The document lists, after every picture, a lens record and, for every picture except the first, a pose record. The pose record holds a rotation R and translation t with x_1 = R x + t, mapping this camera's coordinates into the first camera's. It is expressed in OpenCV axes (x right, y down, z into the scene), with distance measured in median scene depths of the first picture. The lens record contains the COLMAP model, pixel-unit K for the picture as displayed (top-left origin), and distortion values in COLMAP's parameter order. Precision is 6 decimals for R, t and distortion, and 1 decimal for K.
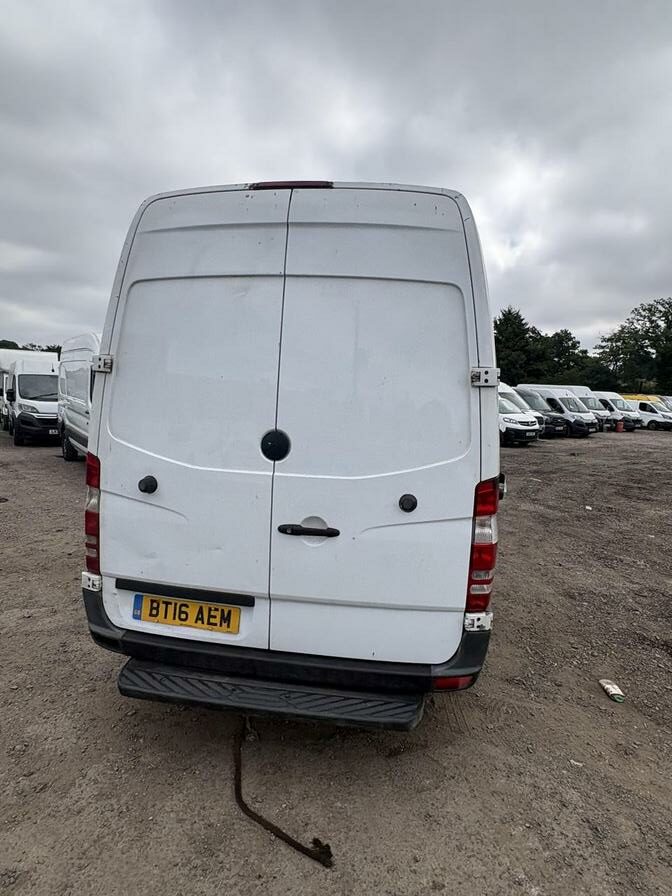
lens RADIAL K [[486.4, 0, 341.0], [0, 486.4, 446.3], [0, 0, 1]] dist [0.002083, -0.000687]
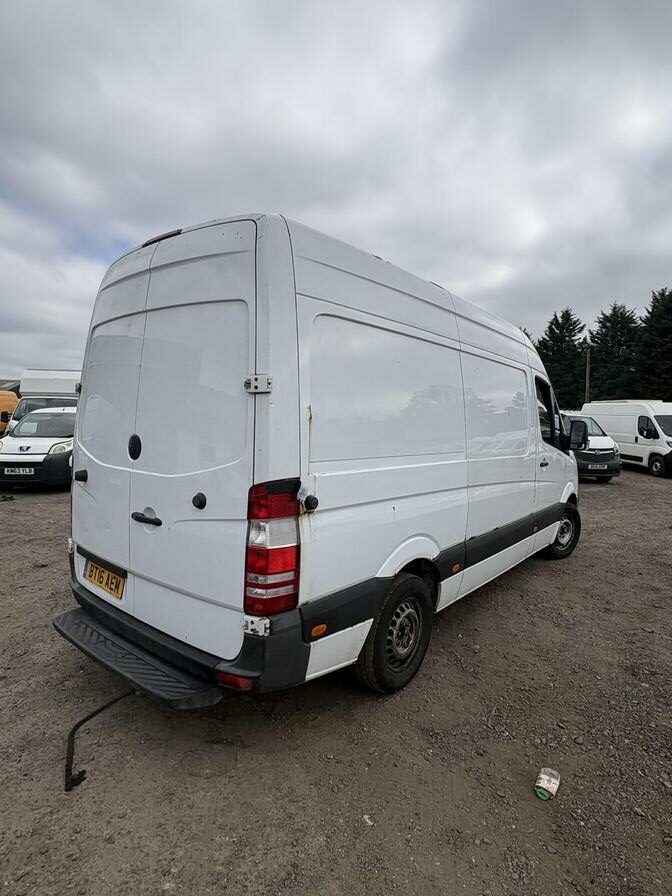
lens RADIAL K [[486.4, 0, 341.0], [0, 486.4, 446.3], [0, 0, 1]] dist [0.002083, -0.000687]
pose [[0.863514, 0.015915, -0.504074, 0.932481], [-0.046338, 0.997778, -0.047879, 0.030333], [0.502192, 0.064702, 0.862332, 0.196360]]
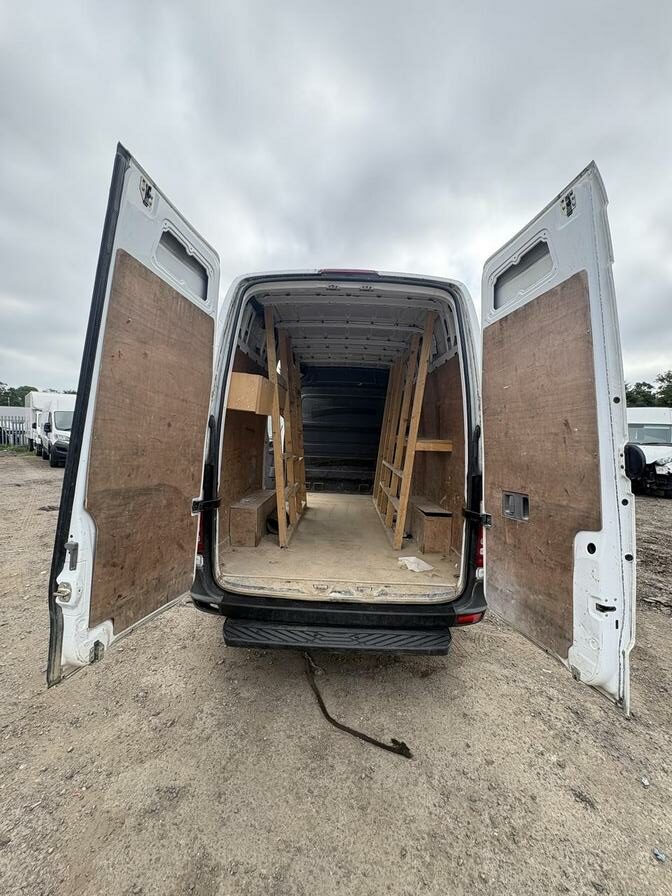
lens RADIAL K [[354.4, 0, 335.0], [0, 354.4, 452.2], [0, 0, 1]] dist [-0.000401, 0.000355]
pose [[0.993288, -0.012881, 0.114949, -0.271373], [0.017091, 0.999216, -0.035715, 0.031571], [-0.114399, 0.037440, 0.992729, 0.004132]]
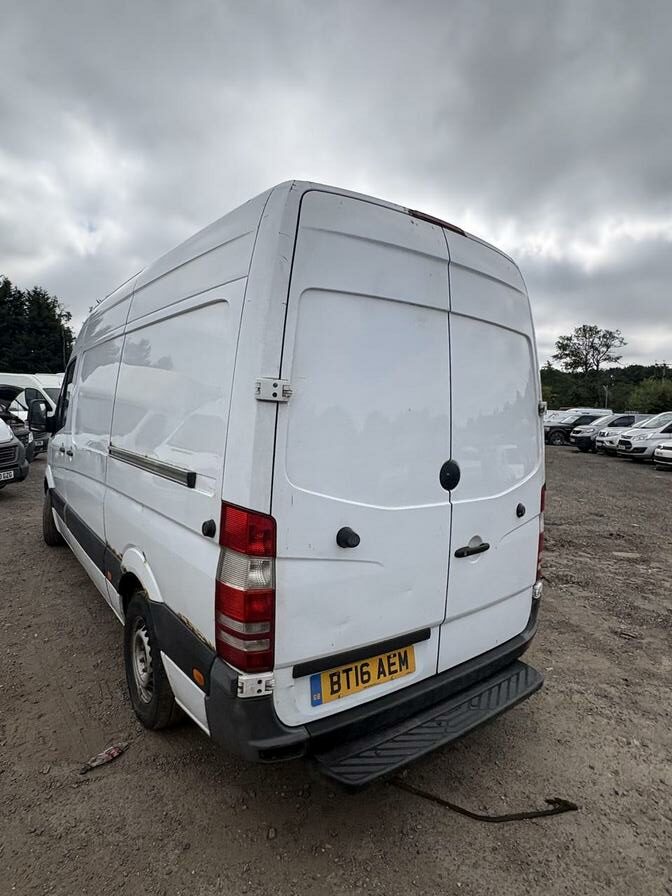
lens RADIAL K [[488.6, 0, 336.0], [0, 488.6, 448.0], [0, 0, 1]] dist [0.000159, -0.000720]
pose [[0.708544, -0.067246, 0.702455, -1.029588], [0.057485, 0.997641, 0.037521, -0.112332], [-0.703321, 0.013795, 0.710738, 0.427689]]
